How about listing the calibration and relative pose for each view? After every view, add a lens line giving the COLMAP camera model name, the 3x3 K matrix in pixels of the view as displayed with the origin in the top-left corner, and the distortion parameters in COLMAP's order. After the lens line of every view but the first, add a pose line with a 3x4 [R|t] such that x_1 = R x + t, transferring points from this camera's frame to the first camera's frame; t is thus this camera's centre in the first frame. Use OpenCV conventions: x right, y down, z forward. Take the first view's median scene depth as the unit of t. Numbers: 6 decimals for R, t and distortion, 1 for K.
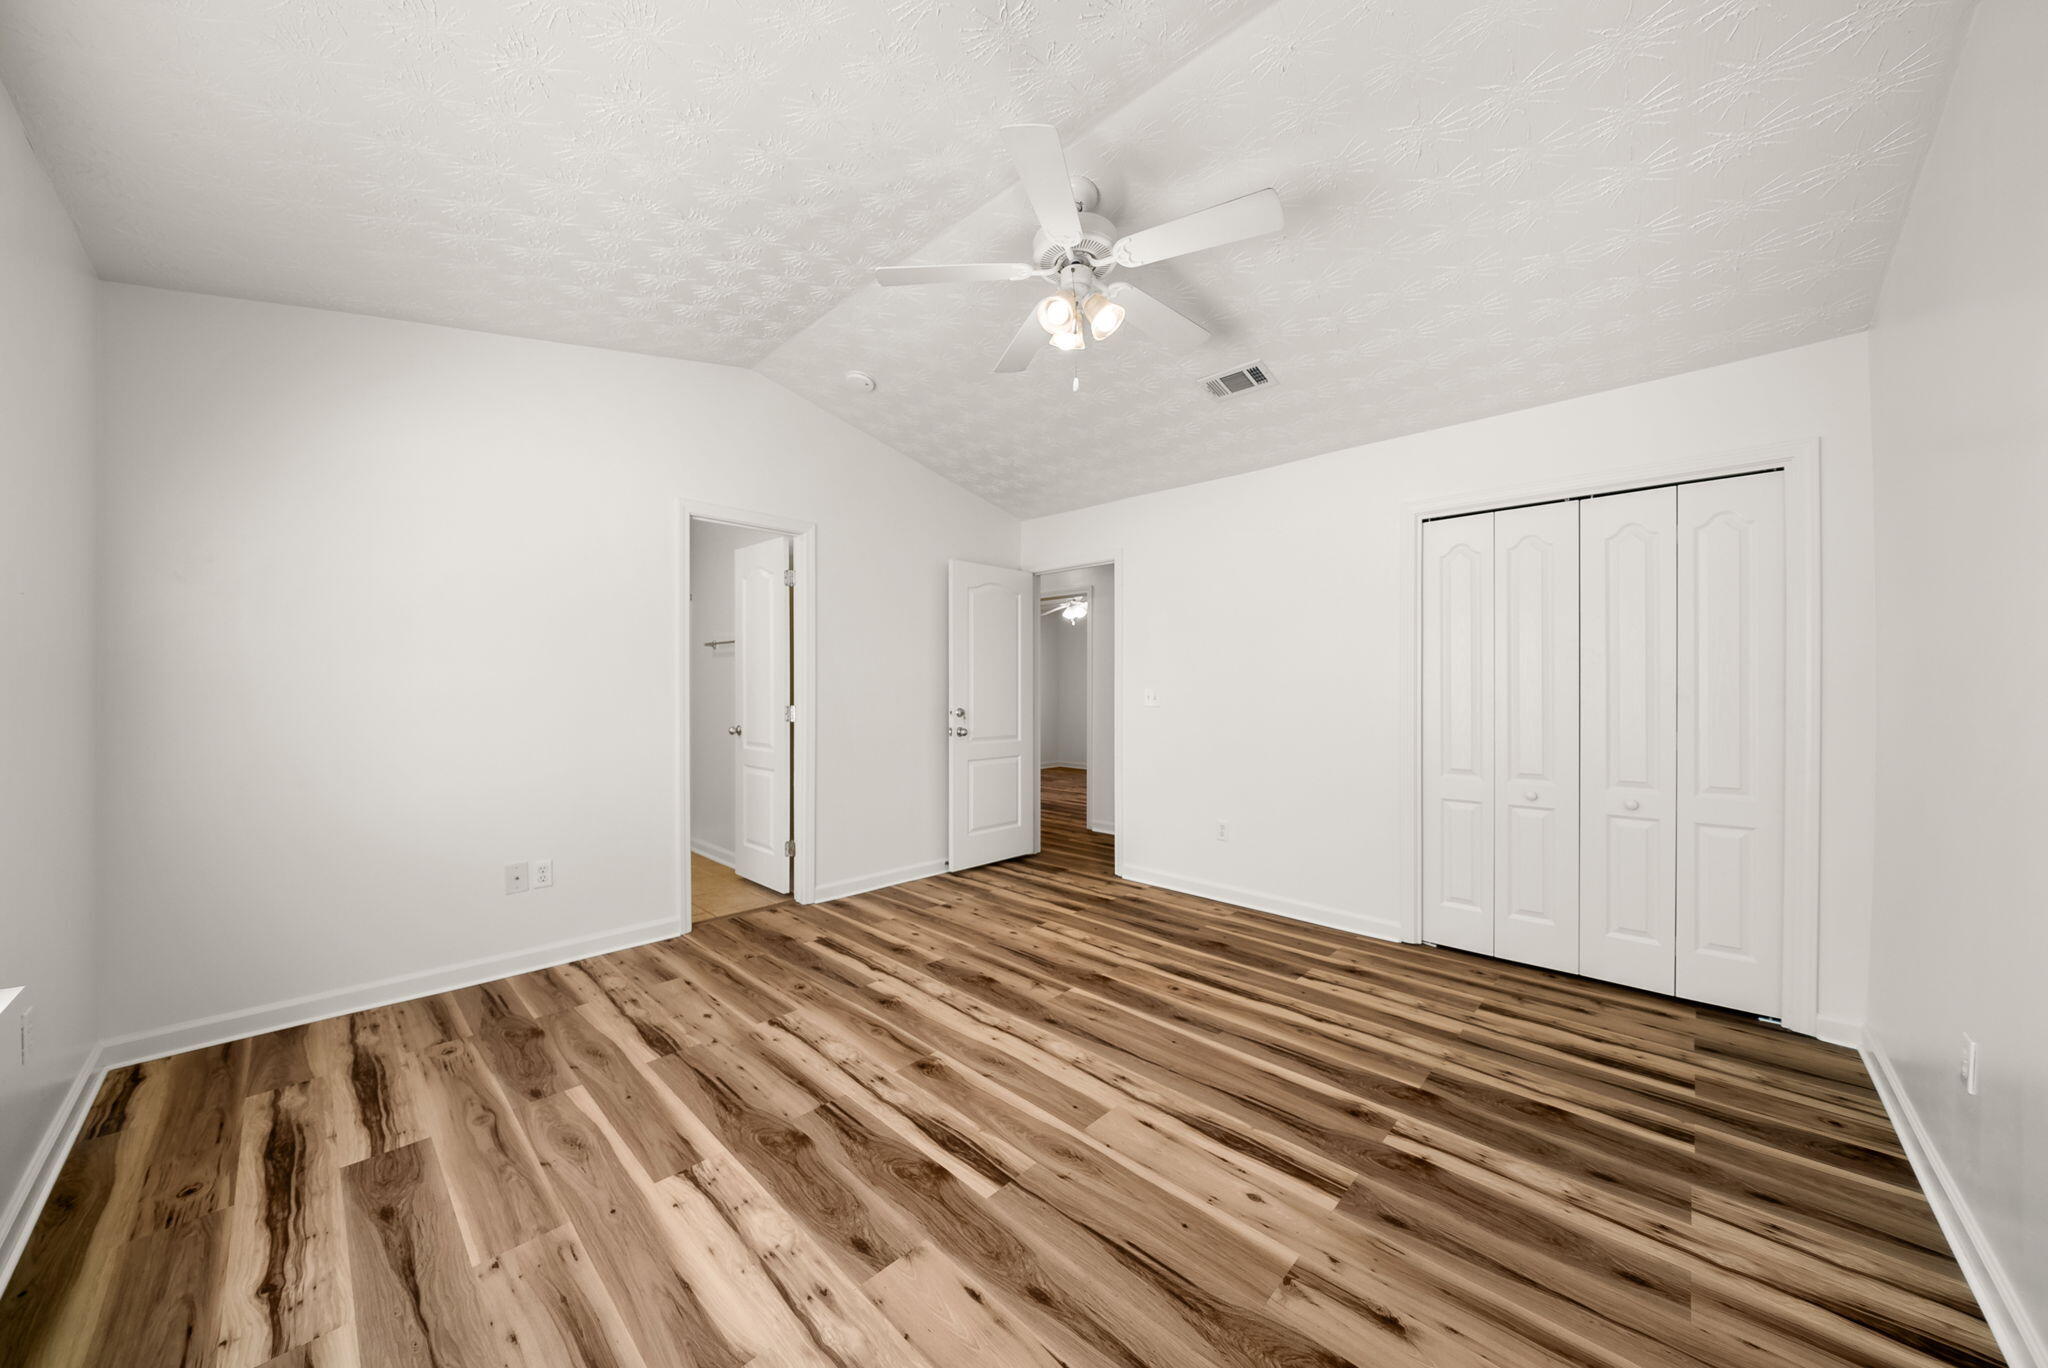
lens RADIAL K [[779.3, 0, 1014.5], [0, 779.3, 690.0], [0, 0, 1]] dist [-0.000581, 0.000130]
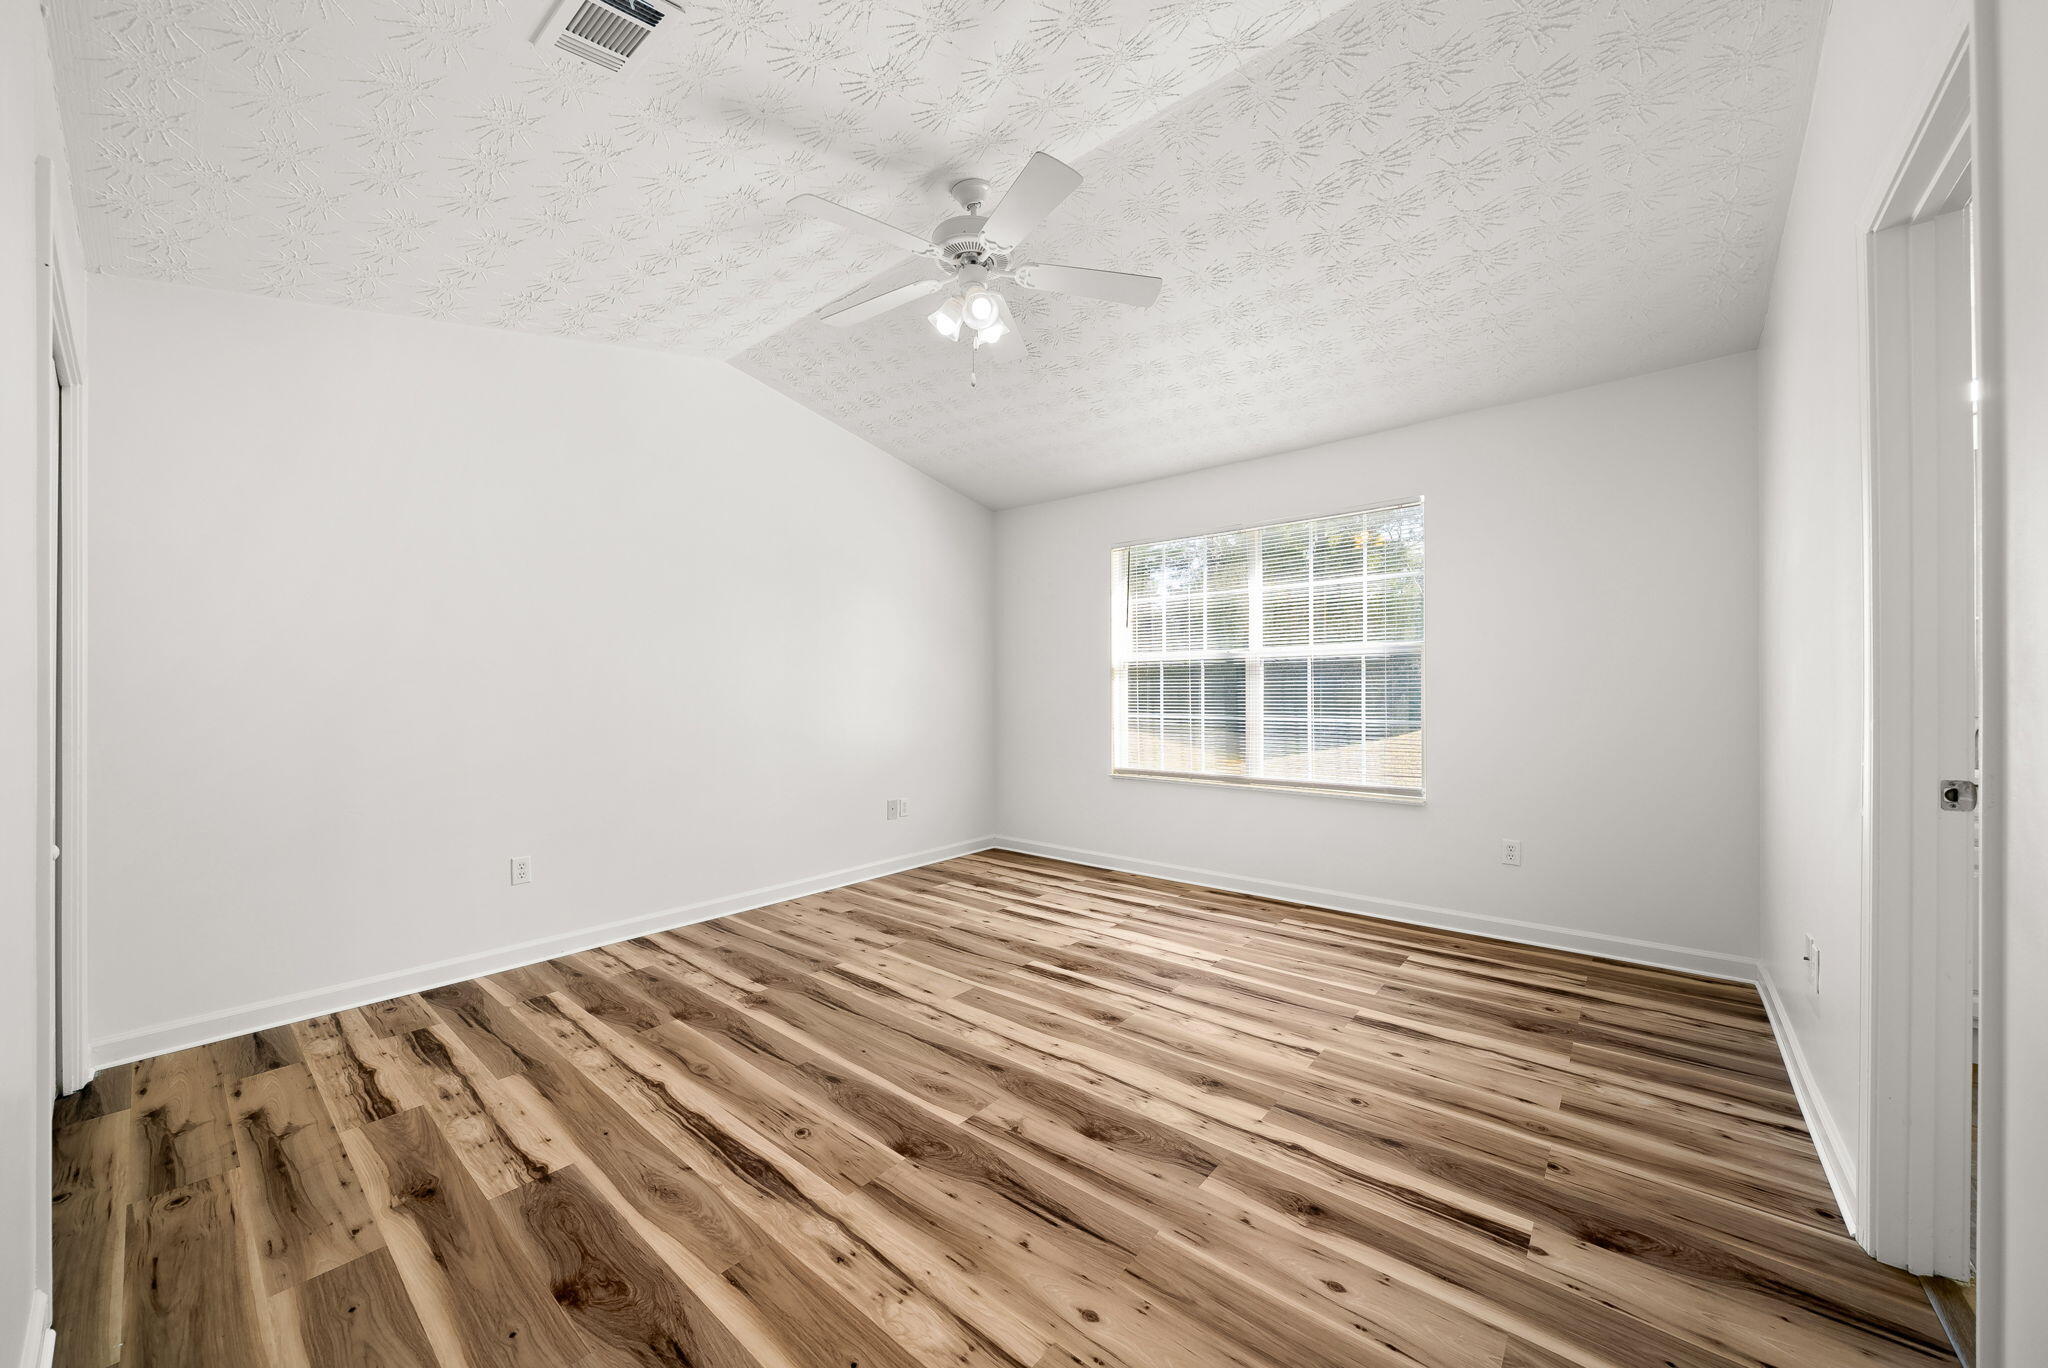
lens RADIAL K [[809.3, 0, 1028.5], [0, 809.3, 691.0], [0, 0, 1]] dist [0.043641, 0.000055]
pose [[-0.997176, -0.001877, -0.075079, 0.083124], [-0.001883, 0.999998, 0.000017, 0.021164], [0.075078, 0.000159, -0.997178, 2.001044]]
